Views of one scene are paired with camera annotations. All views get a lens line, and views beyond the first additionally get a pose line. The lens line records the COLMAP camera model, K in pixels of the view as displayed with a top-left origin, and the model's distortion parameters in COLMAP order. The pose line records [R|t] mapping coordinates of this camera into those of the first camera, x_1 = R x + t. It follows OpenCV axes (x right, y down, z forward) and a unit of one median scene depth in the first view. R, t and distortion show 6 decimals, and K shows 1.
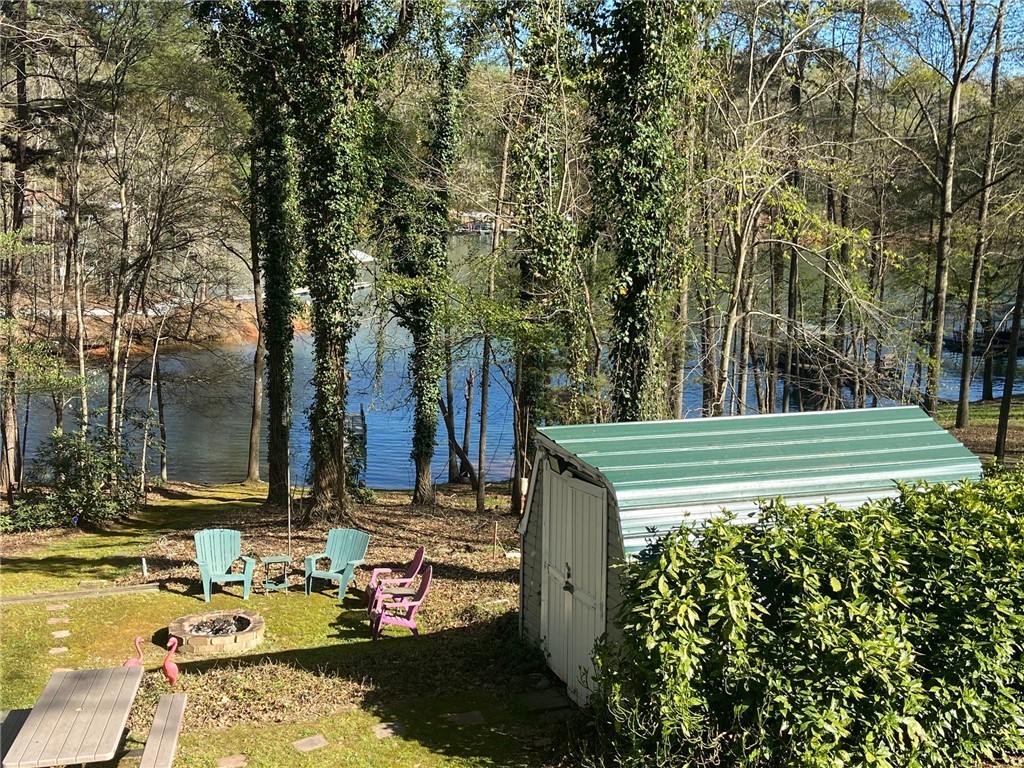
lens RADIAL K [[1154.3, 0, 512.0], [0, 1154.3, 384.0], [0, 0, 1]] dist [0.112178, -0.005126]
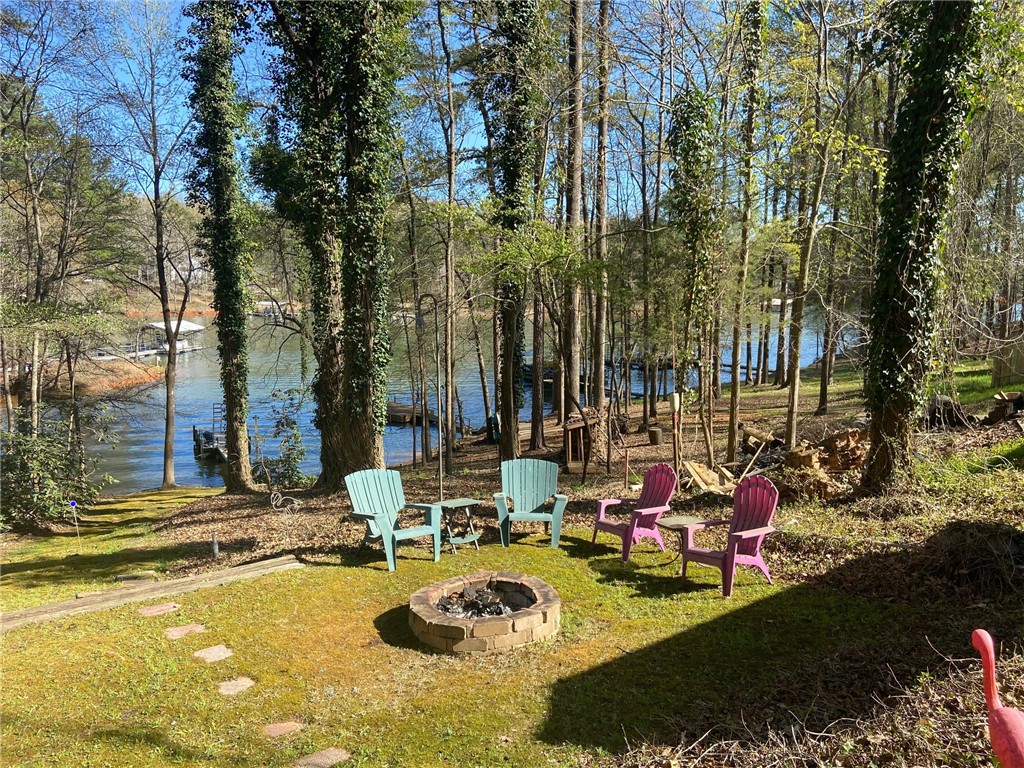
lens RADIAL K [[761.3, 0, 512.0], [0, 761.3, 384.0], [0, 0, 1]] dist [0.072199, -0.007746]
pose [[0.957277, -0.060782, 0.282714, -0.348932], [0.073054, 0.996780, -0.033060, 0.107852], [-0.279794, 0.052300, 0.958634, 0.602953]]
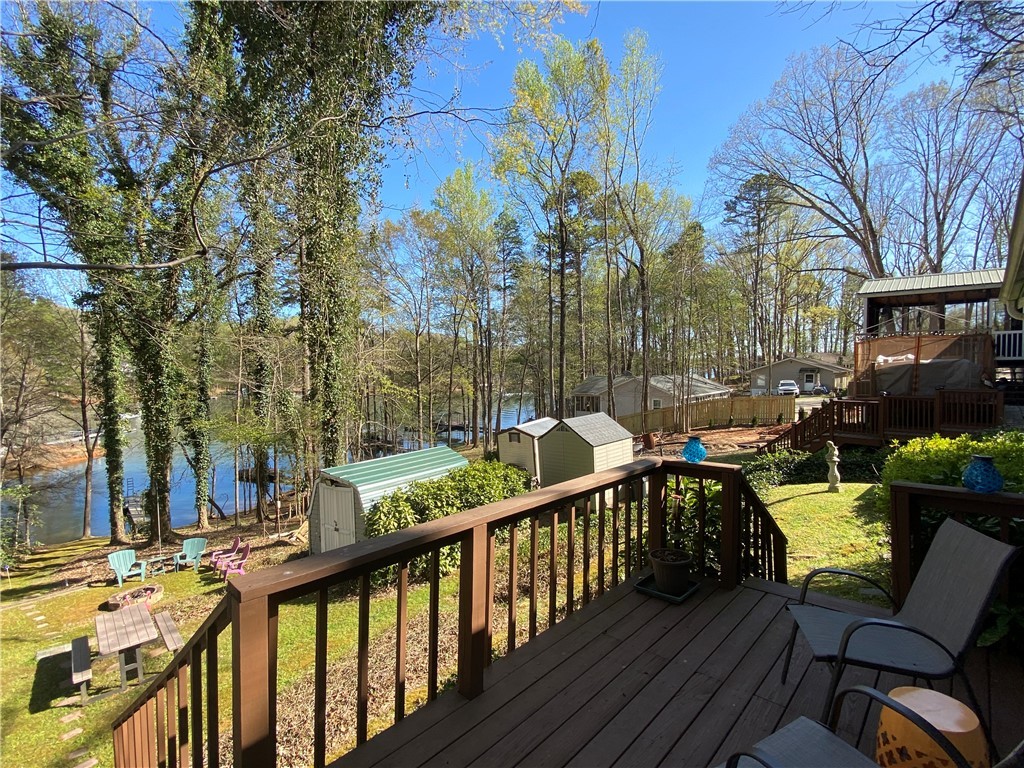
lens RADIAL K [[474.7, 0, 511.9], [0, 474.7, 379.2], [0, 0, 1]] dist [-0.000647, -0.014650]
pose [[0.841711, -0.044957, 0.538054, -0.123215], [0.124887, 0.985714, -0.113007, 0.007222], [-0.525287, 0.162315, 0.835301, -0.111280]]
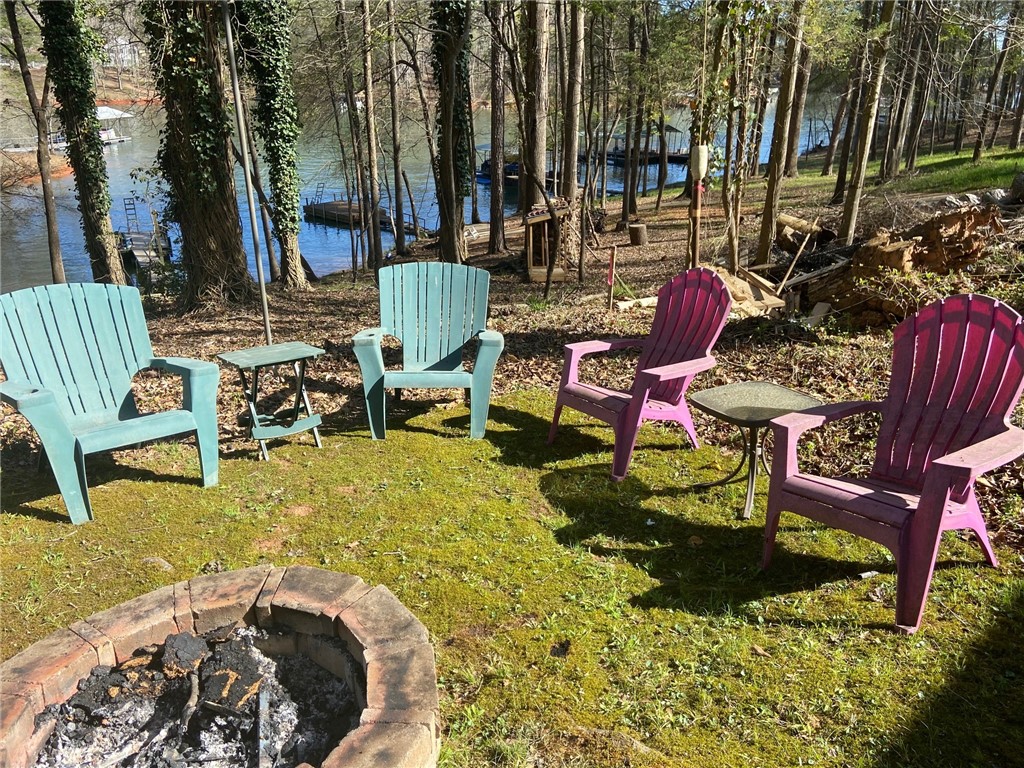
lens RADIAL K [[761.3, 0, 512.0], [0, 761.3, 384.0], [0, 0, 1]] dist [0.072199, -0.007746]
pose [[0.945042, -0.141586, 0.294700, -0.234970], [0.076956, 0.972372, 0.220385, 0.131204], [-0.317762, -0.185595, 0.929829, 0.878051]]
